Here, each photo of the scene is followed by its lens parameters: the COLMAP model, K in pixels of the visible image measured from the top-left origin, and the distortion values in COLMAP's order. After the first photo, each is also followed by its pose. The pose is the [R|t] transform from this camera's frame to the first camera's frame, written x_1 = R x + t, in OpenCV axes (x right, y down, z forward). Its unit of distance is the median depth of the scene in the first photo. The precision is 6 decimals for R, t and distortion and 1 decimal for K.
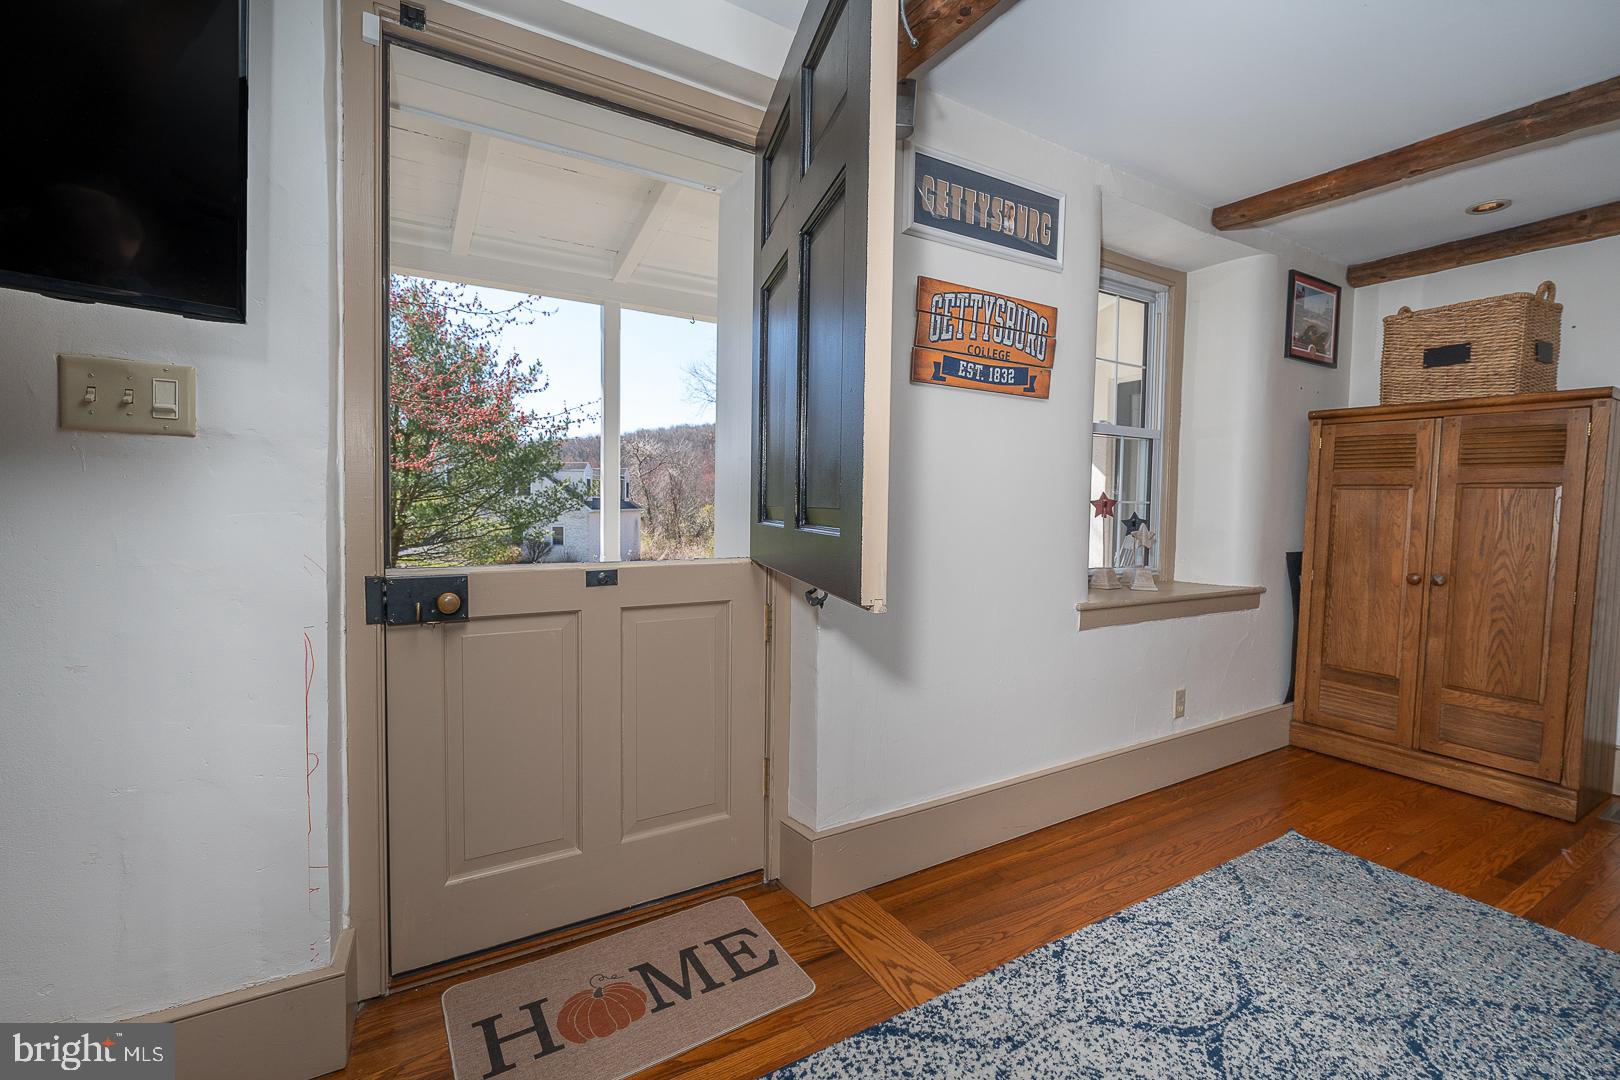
lens RADIAL K [[710.4, 0, 808.4], [0, 710.4, 532.9], [0, 0, 1]] dist [0.000658, 0.000378]
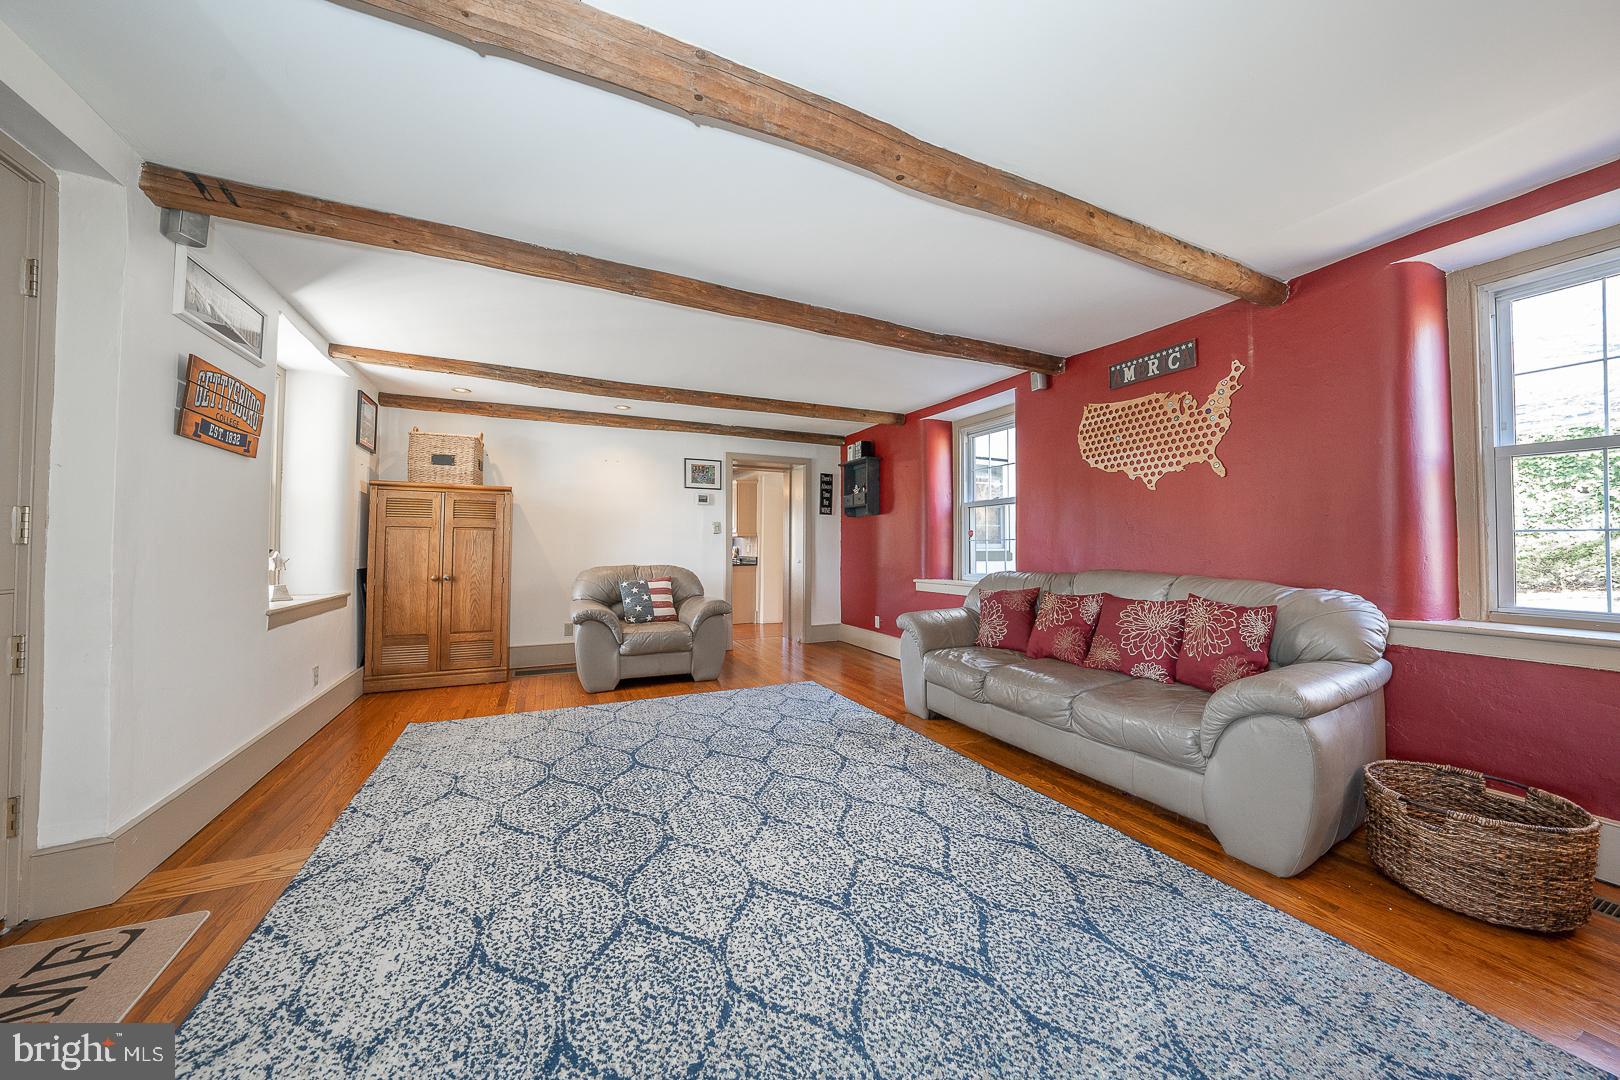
lens RADIAL K [[558.1, 0, 806.7], [0, 558.1, 534.0], [0, 0, 1]] dist [-0.015814, 0.004070]
pose [[0.105666, 0.007962, 0.994370, -0.594964], [0.045028, 0.998904, -0.012784, 0.014873], [-0.993382, 0.046125, 0.105191, -0.143805]]
